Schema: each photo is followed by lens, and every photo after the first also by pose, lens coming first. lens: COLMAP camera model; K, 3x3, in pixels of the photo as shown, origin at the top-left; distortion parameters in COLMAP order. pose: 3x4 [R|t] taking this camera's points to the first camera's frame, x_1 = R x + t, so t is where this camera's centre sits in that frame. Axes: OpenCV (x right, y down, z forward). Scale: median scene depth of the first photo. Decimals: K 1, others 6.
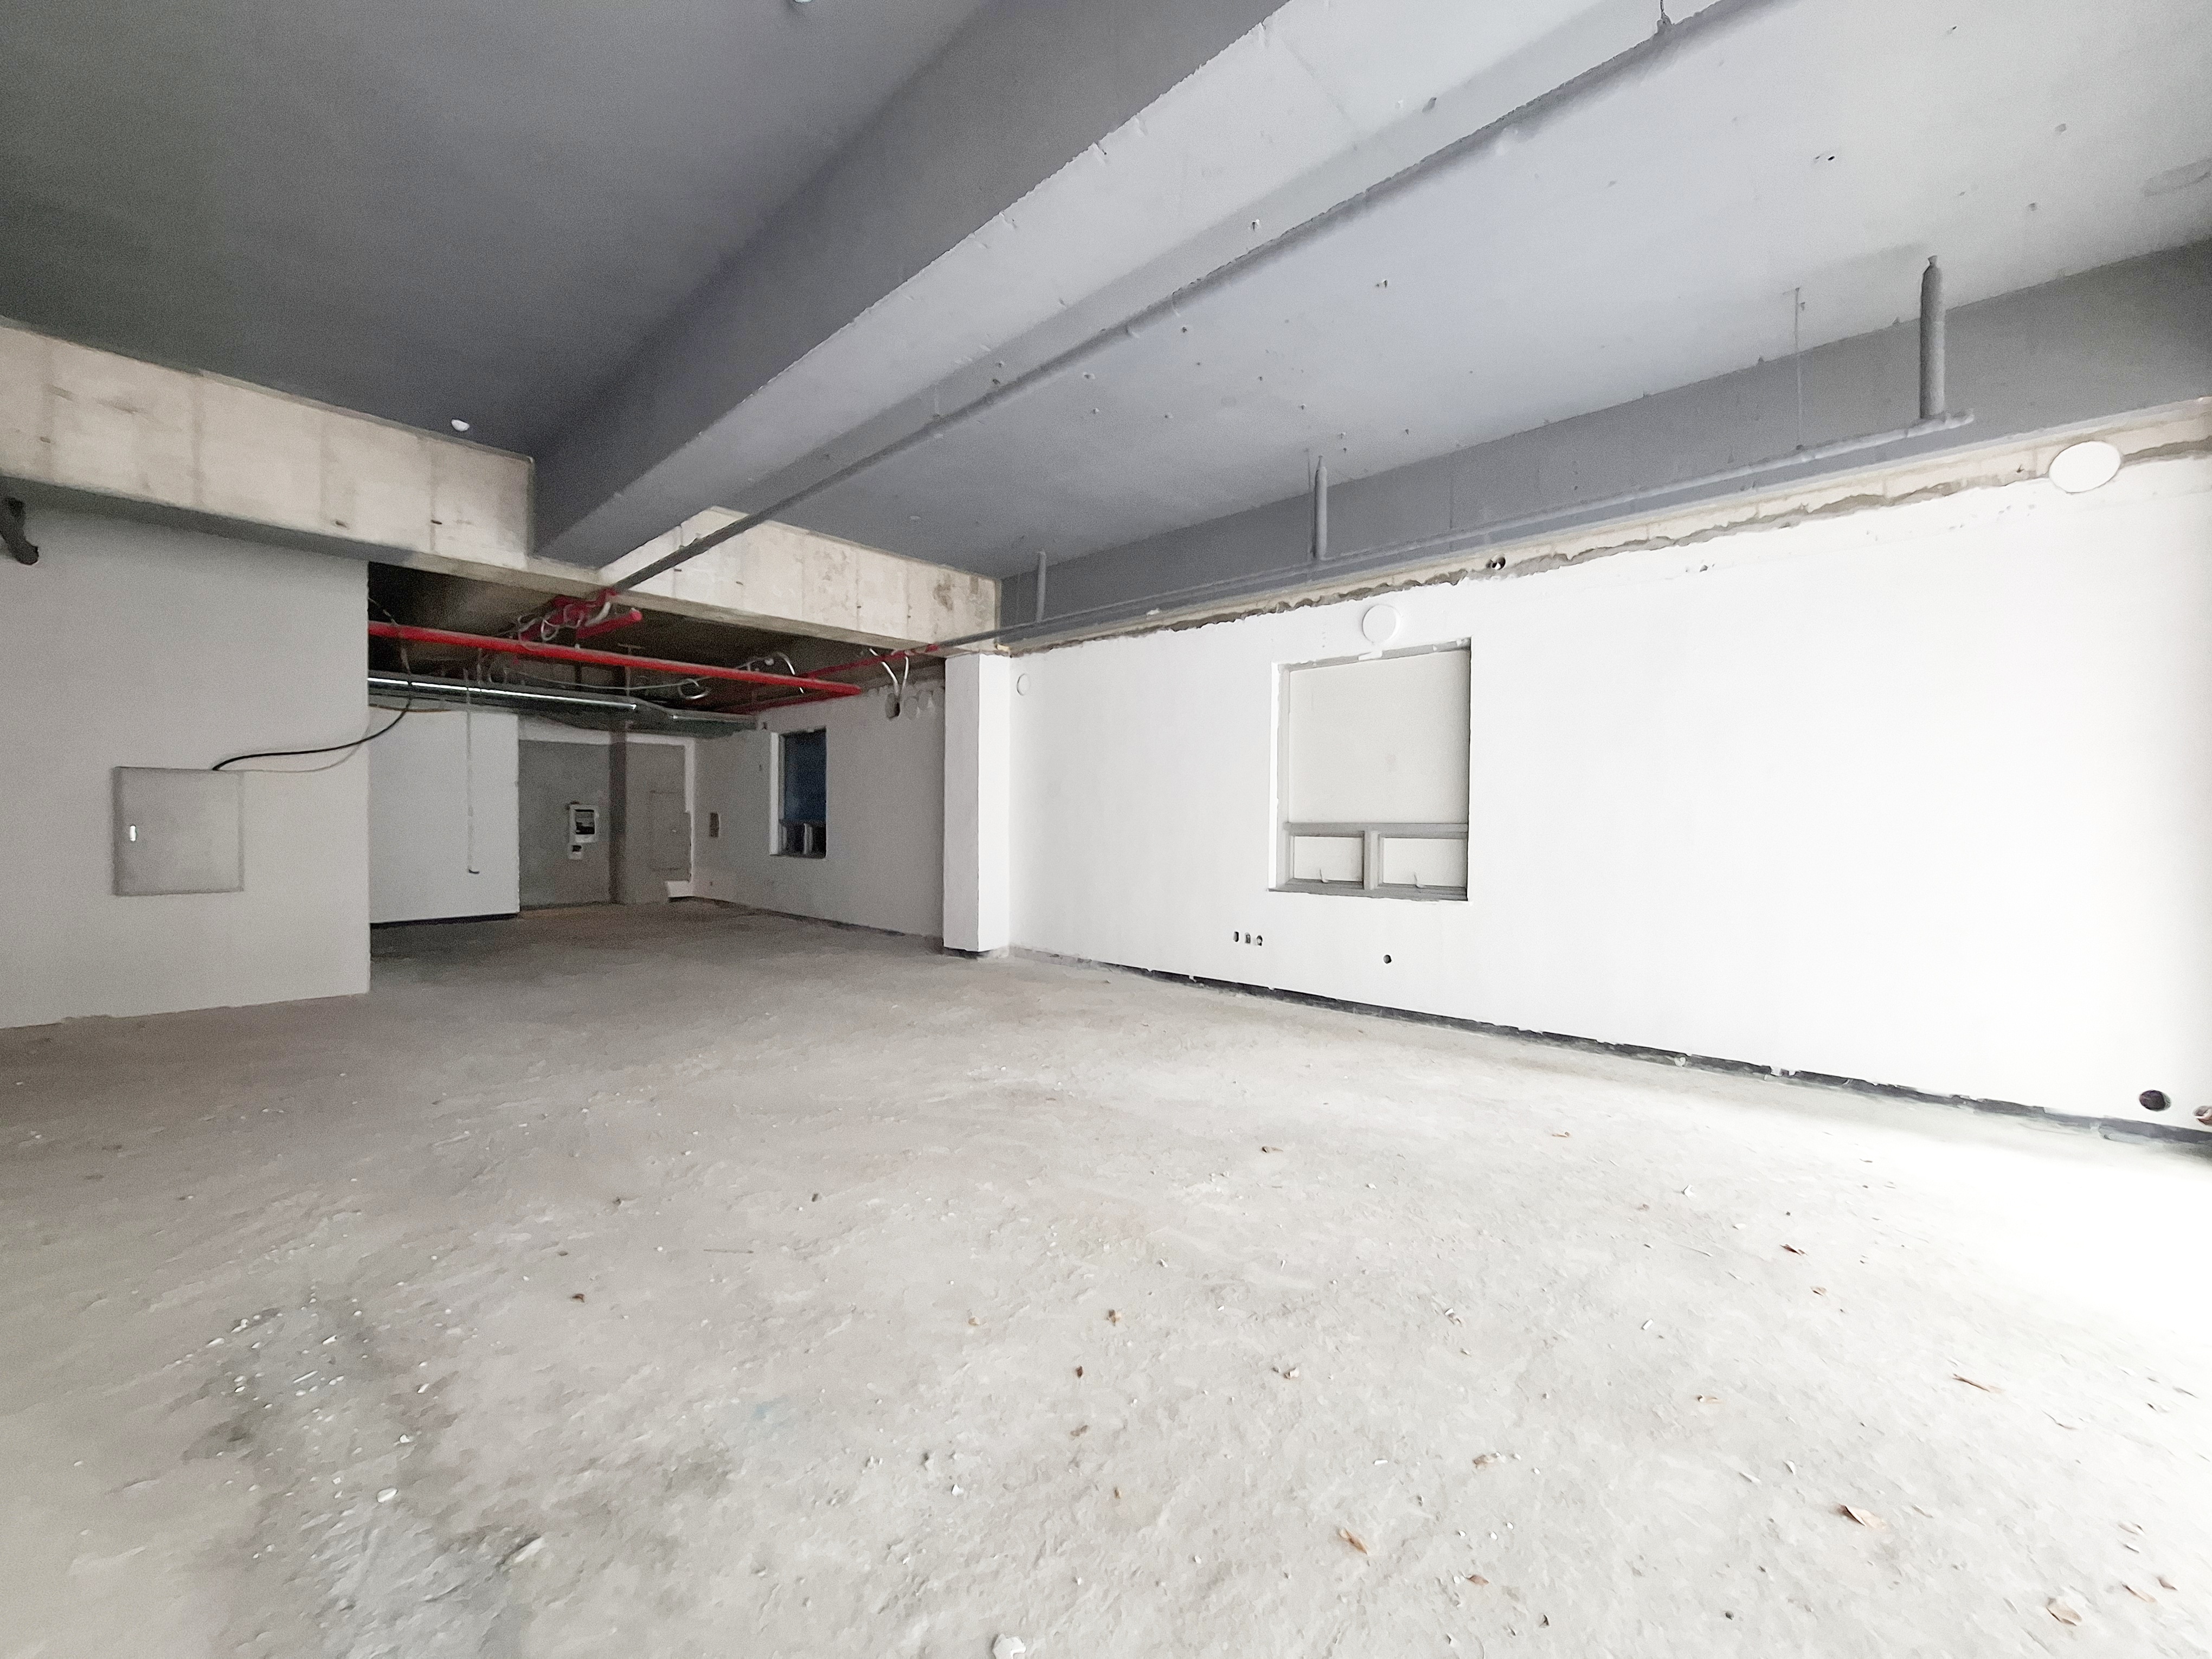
lens RADIAL K [[873.2, 0, 1099.3], [0, 873.2, 831.5], [0, 0, 1]] dist [-0.016657, 0.004374]
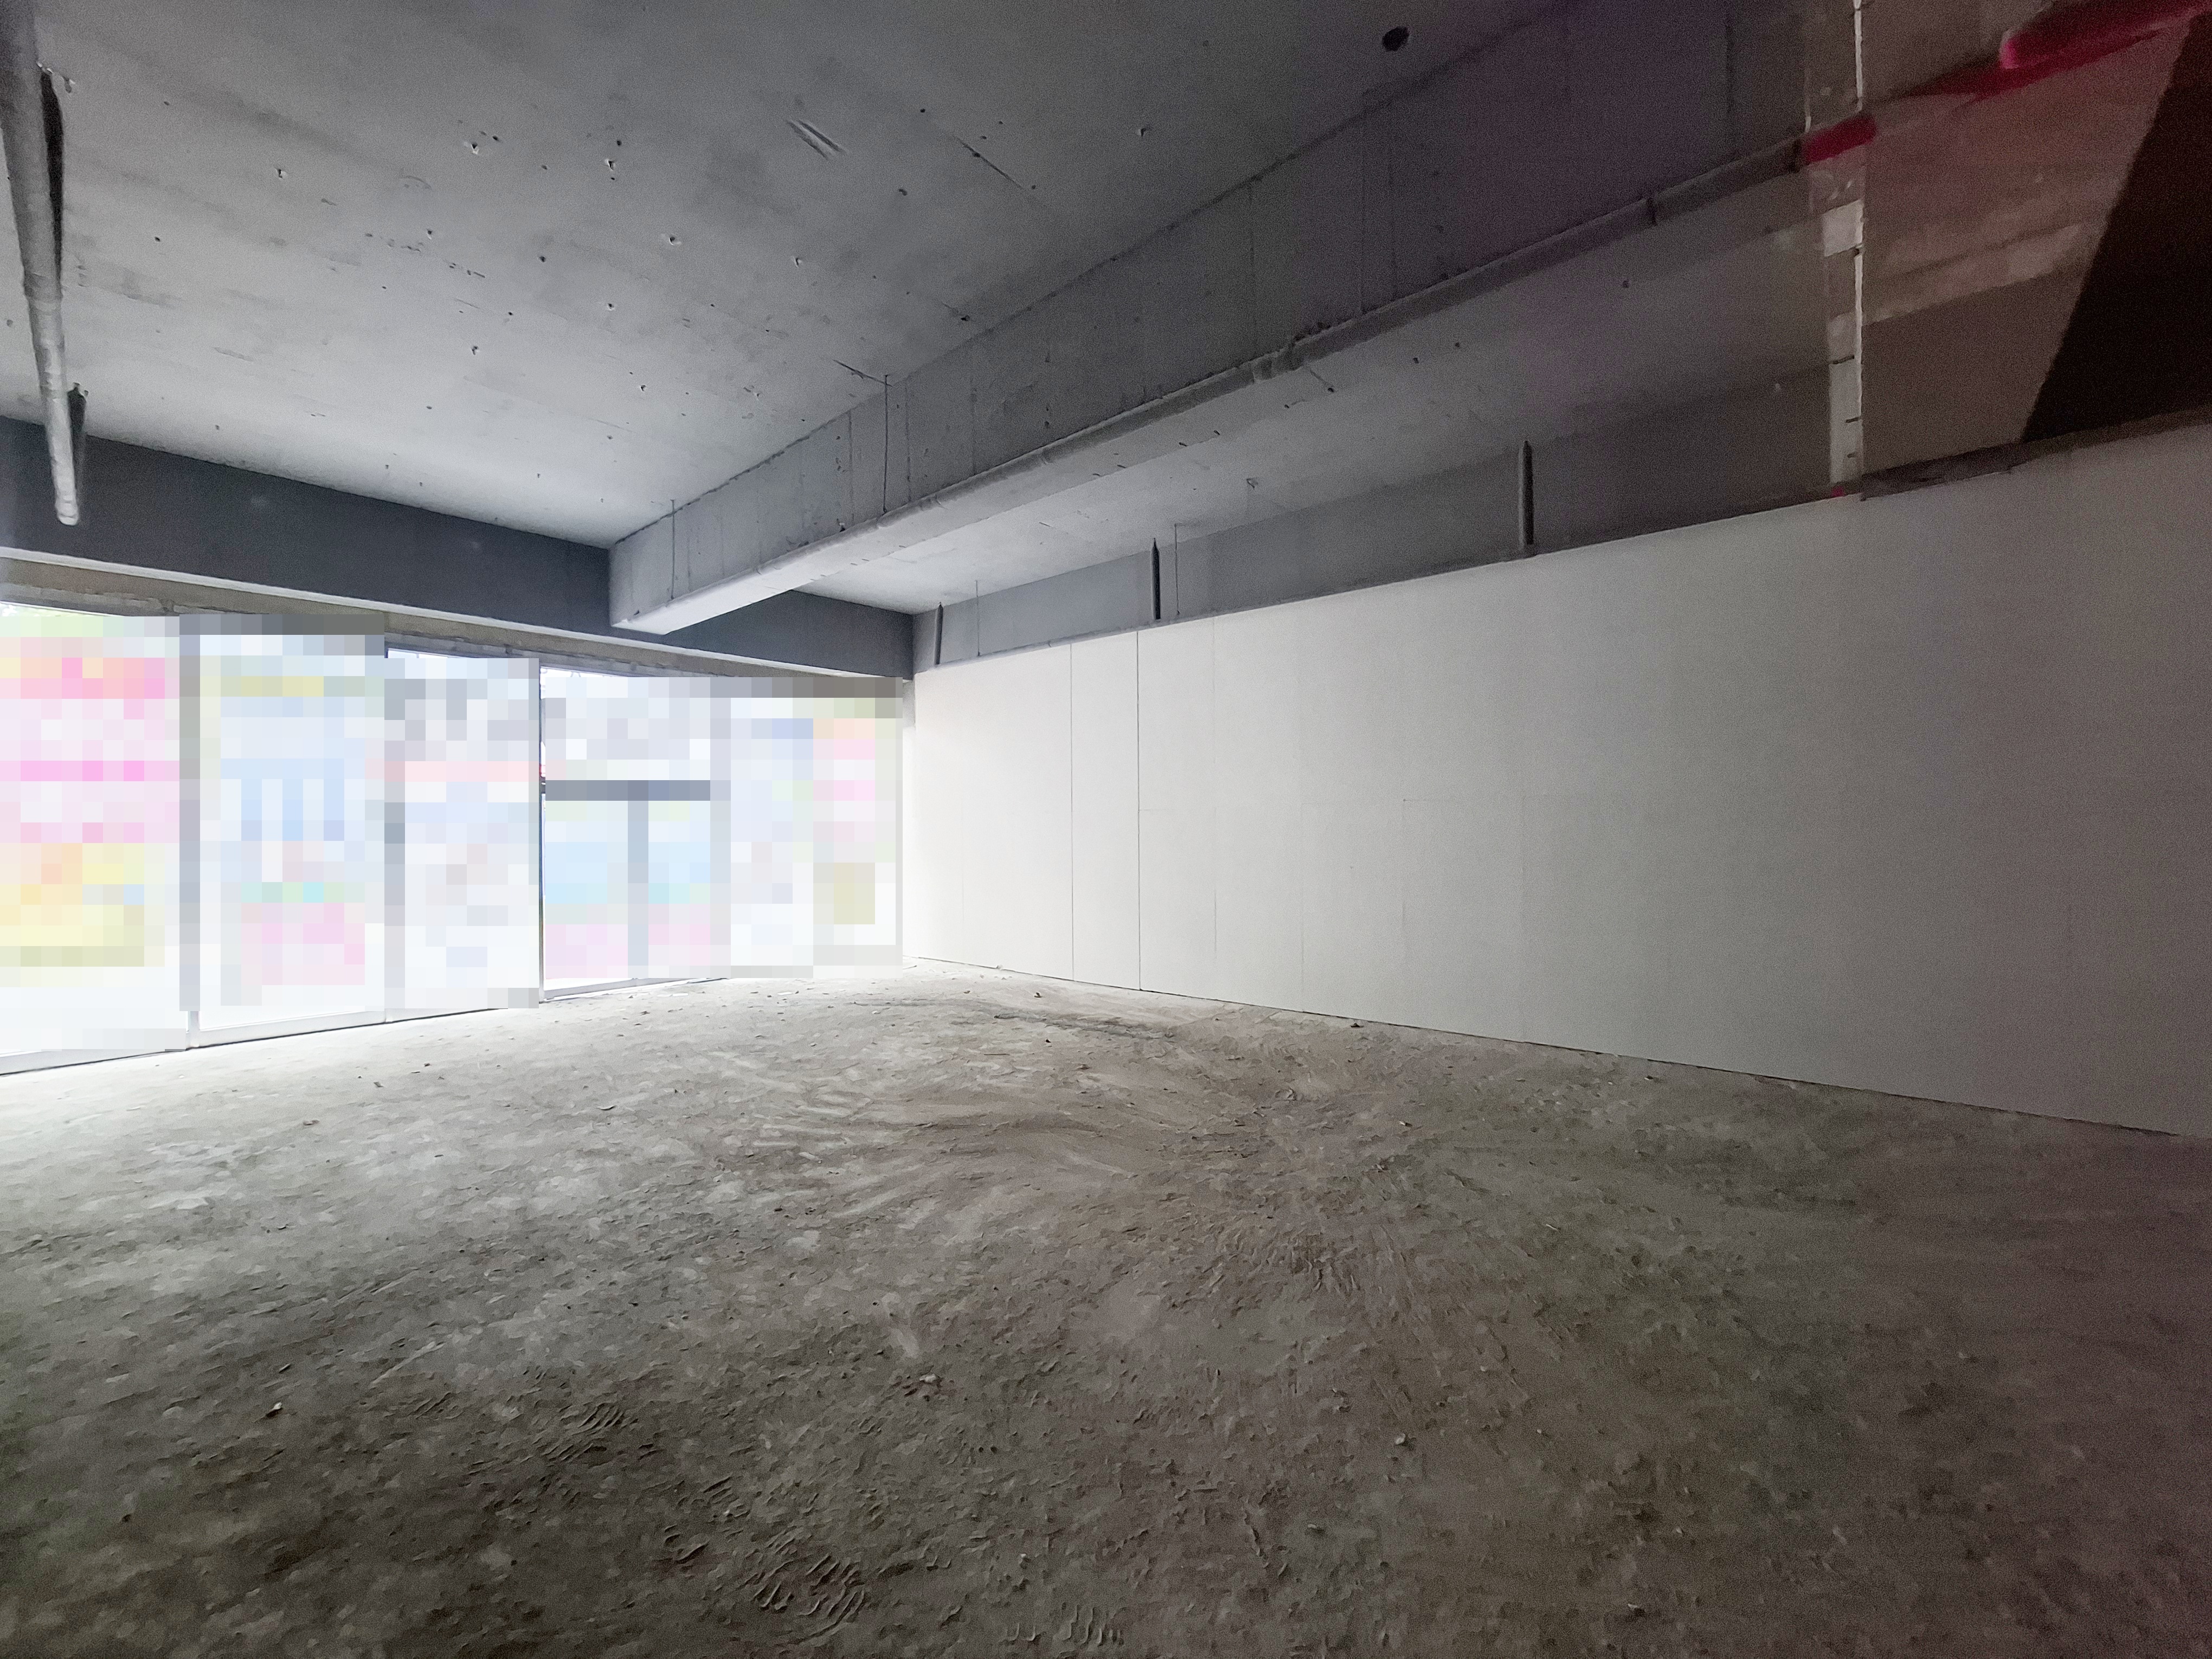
lens RADIAL K [[873.2, 0, 1099.3], [0, 873.2, 831.5], [0, 0, 1]] dist [-0.016657, 0.004374]
pose [[-0.999398, 0.006233, -0.034125, -0.359620], [0.005790, 0.999898, 0.013069, -0.021823], [0.034203, 0.012863, -0.999332, 1.791413]]
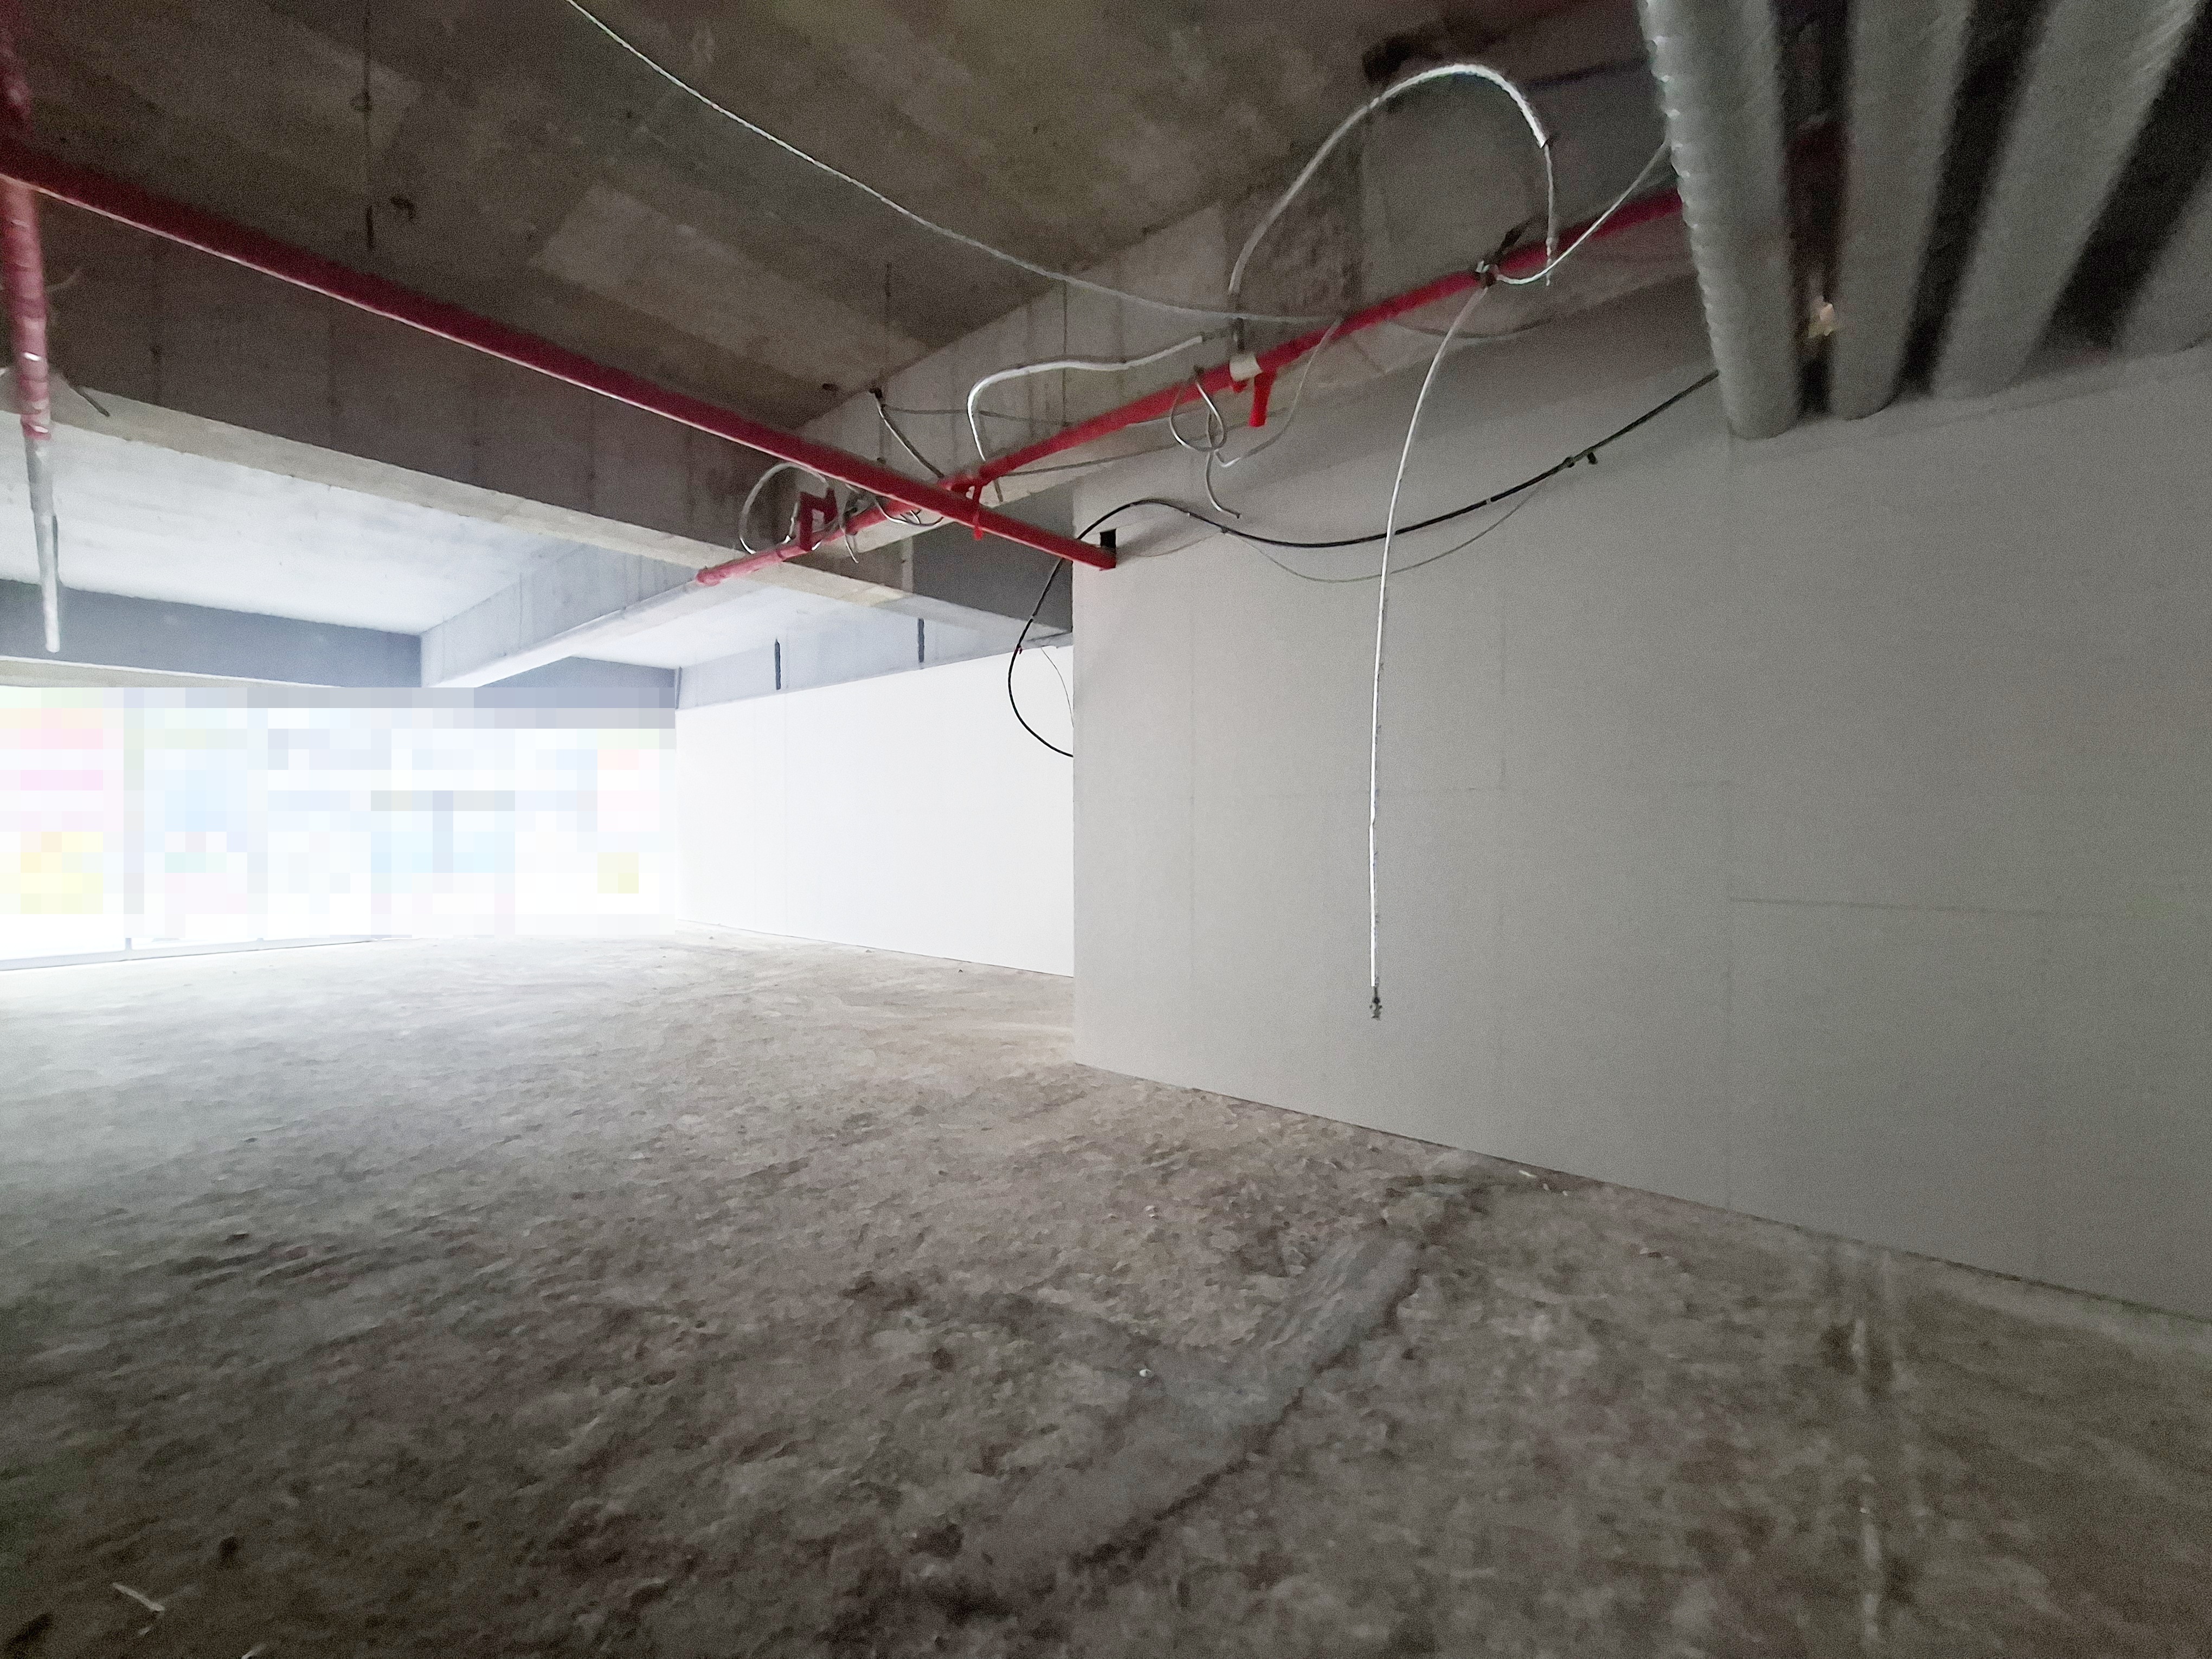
lens RADIAL K [[873.2, 0, 1099.3], [0, 873.2, 831.5], [0, 0, 1]] dist [-0.016657, 0.004374]
pose [[-0.998559, 0.003188, -0.053575, -1.242684], [0.002316, 0.999864, 0.016319, -0.033278], [0.053620, 0.016171, -0.998430, 2.626877]]
